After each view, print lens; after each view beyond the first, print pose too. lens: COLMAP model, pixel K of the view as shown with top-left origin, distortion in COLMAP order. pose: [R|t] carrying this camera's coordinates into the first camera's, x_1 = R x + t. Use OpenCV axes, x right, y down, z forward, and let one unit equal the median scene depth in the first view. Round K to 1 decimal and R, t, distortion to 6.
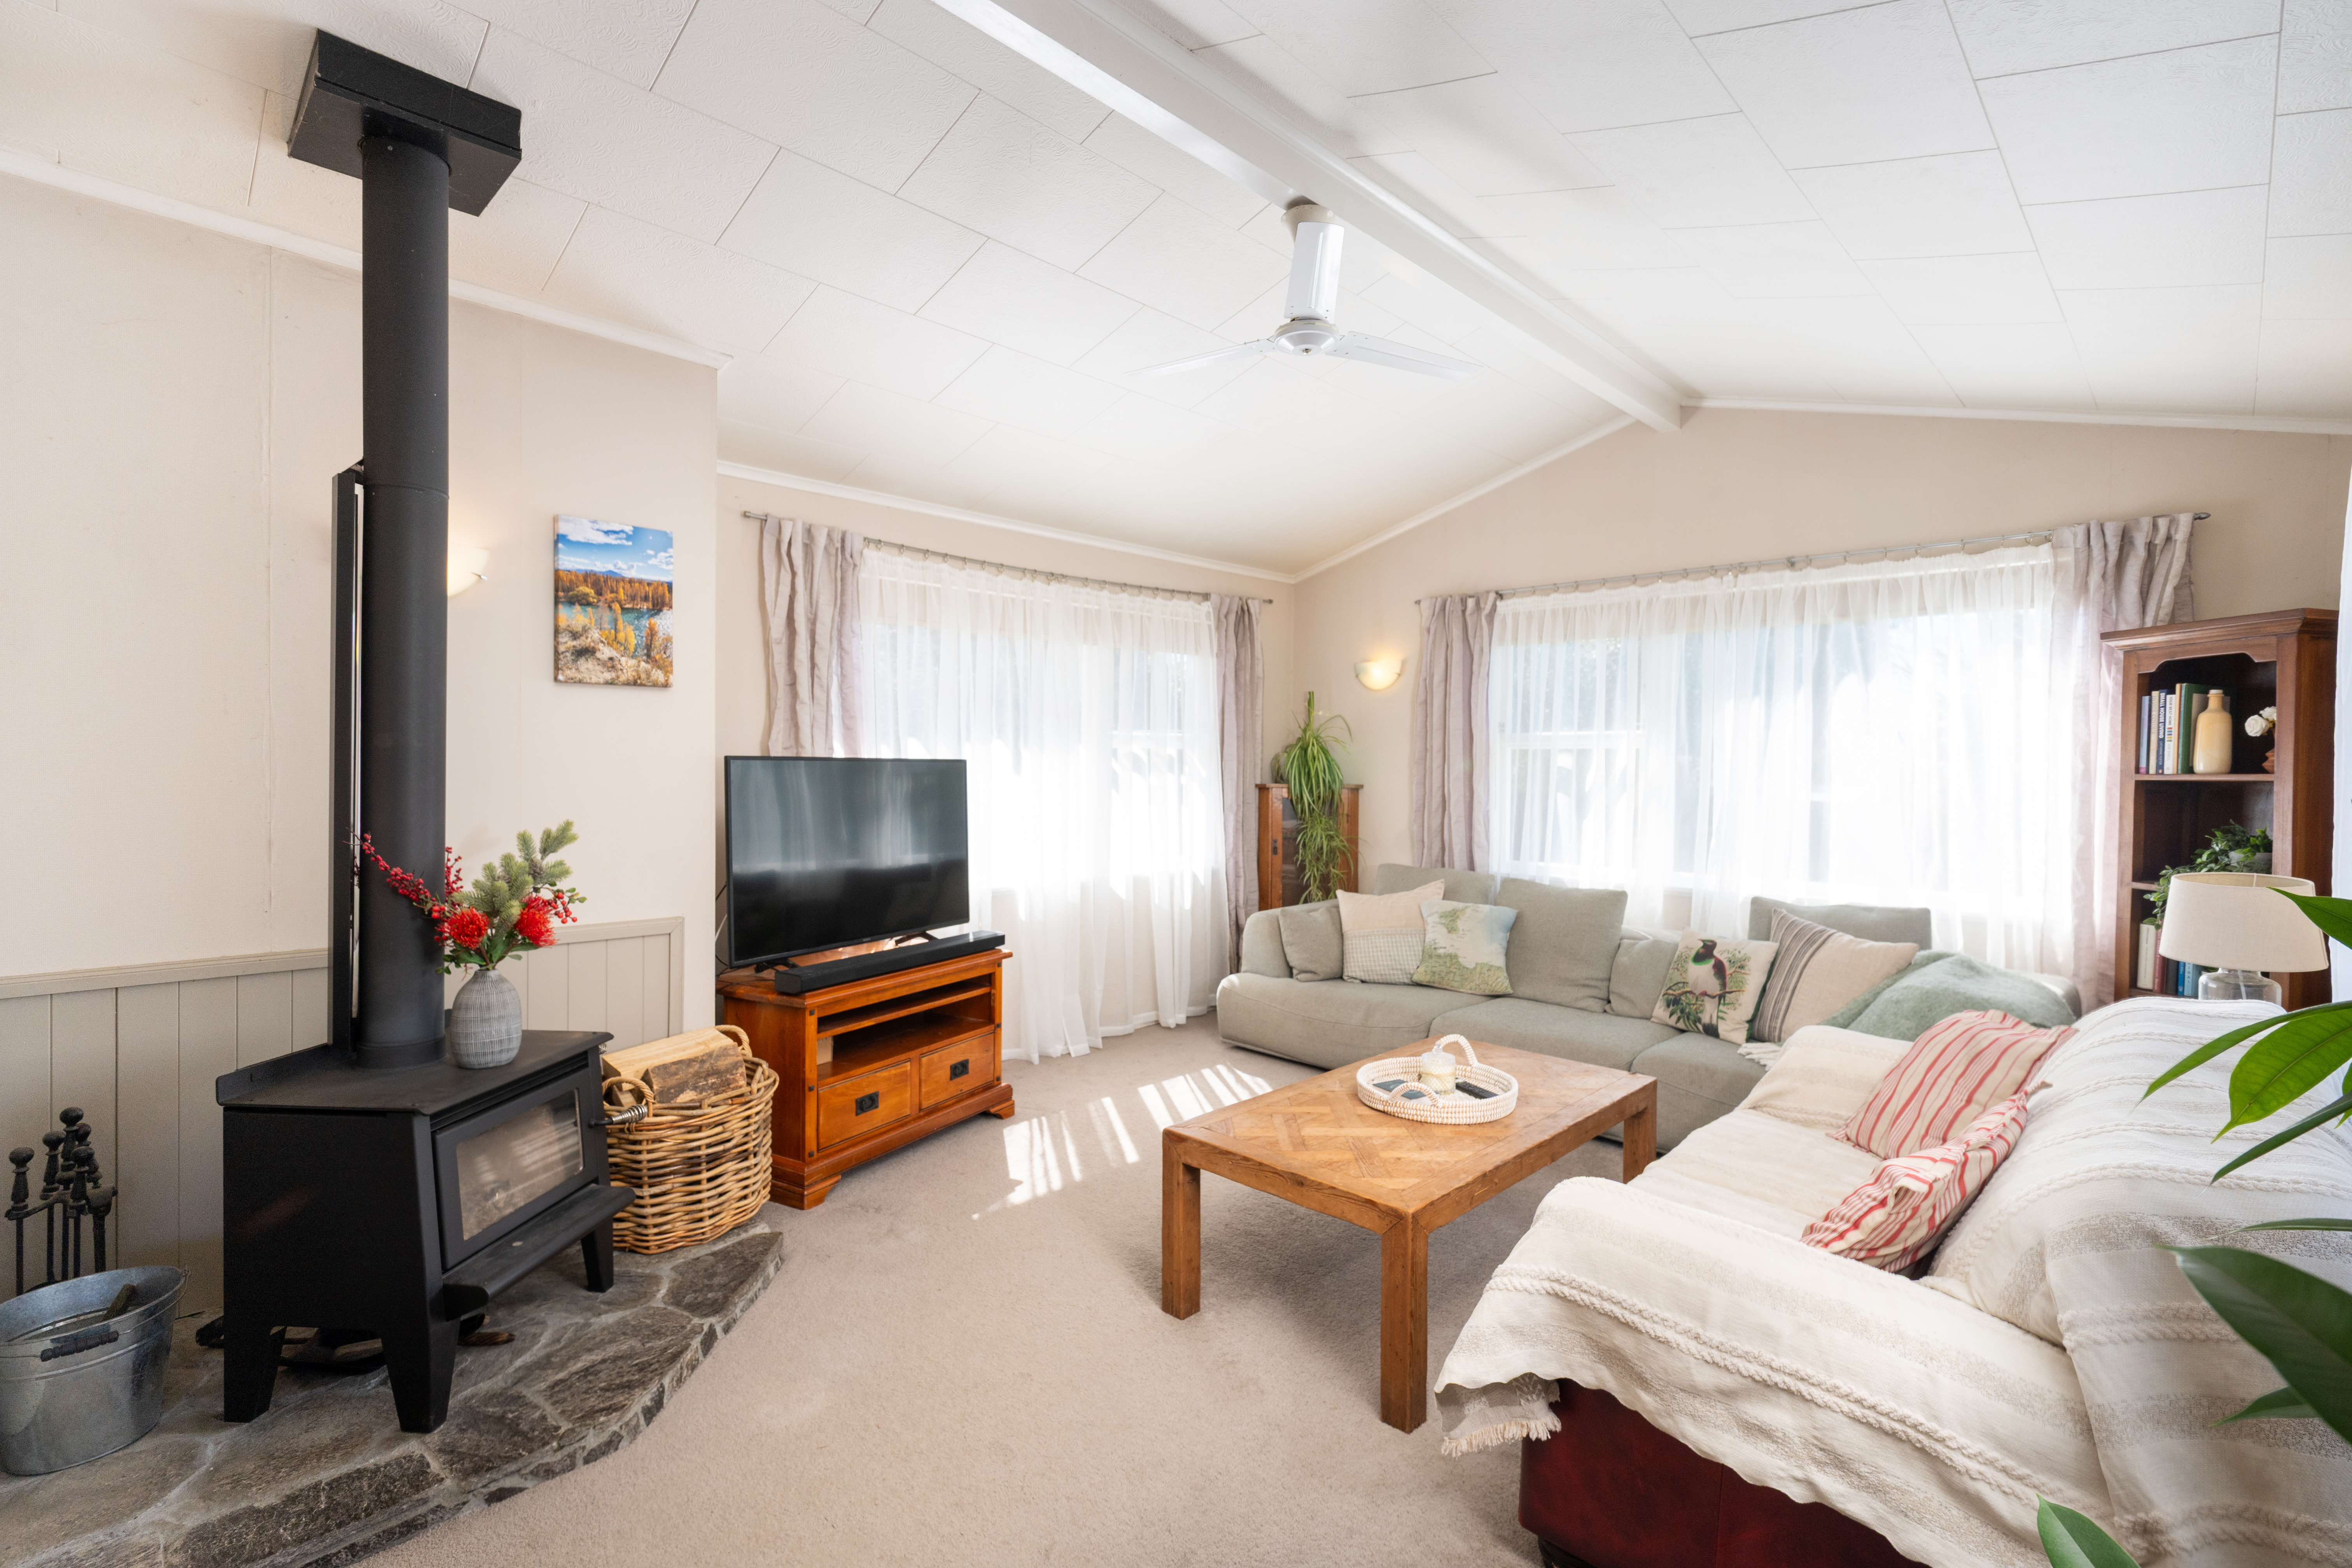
lens RADIAL K [[1083.5, 0, 1178.3], [0, 1083.5, 785.1], [0, 0, 1]] dist [0.000356, 0.000097]
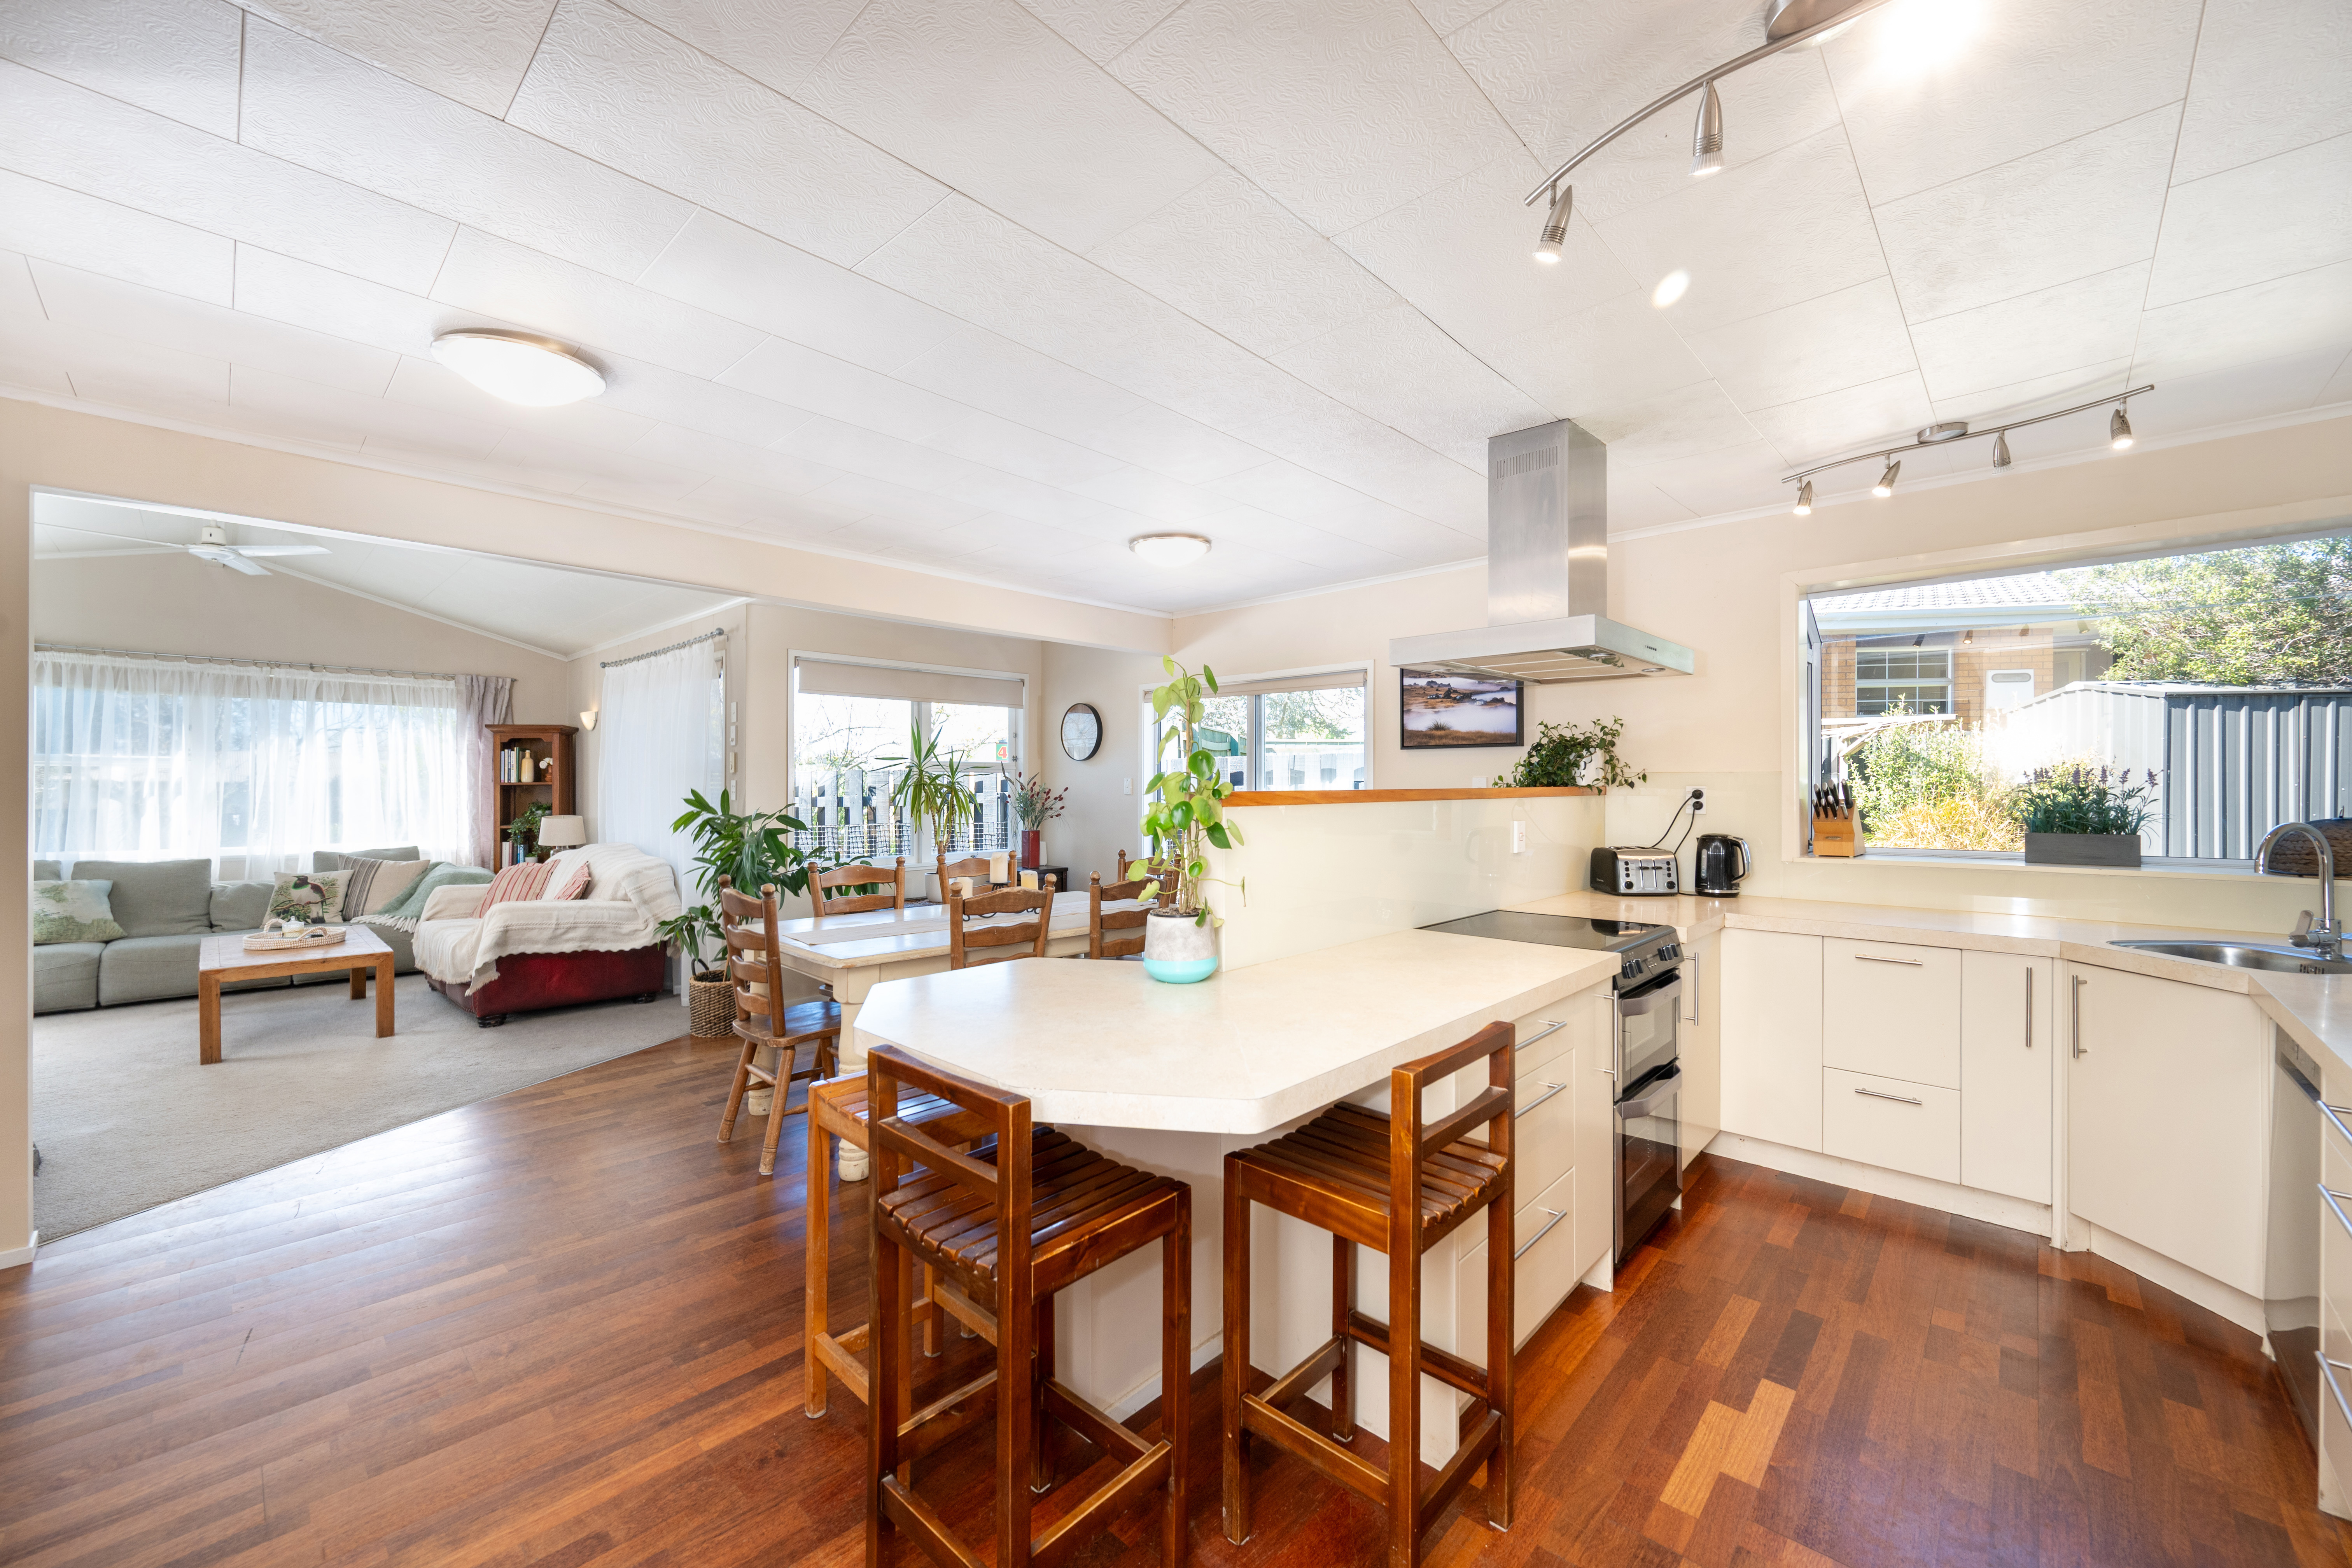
lens RADIAL K [[921.2, 0, 1179.5], [0, 921.2, 784.9], [0, 0, 1]] dist [0.001660, 0.000130]
pose [[-0.001948, -0.003879, 0.999991, -1.115608], [0.021645, 0.999758, 0.003920, 0.018061], [-0.999764, 0.021652, -0.001864, -0.495578]]
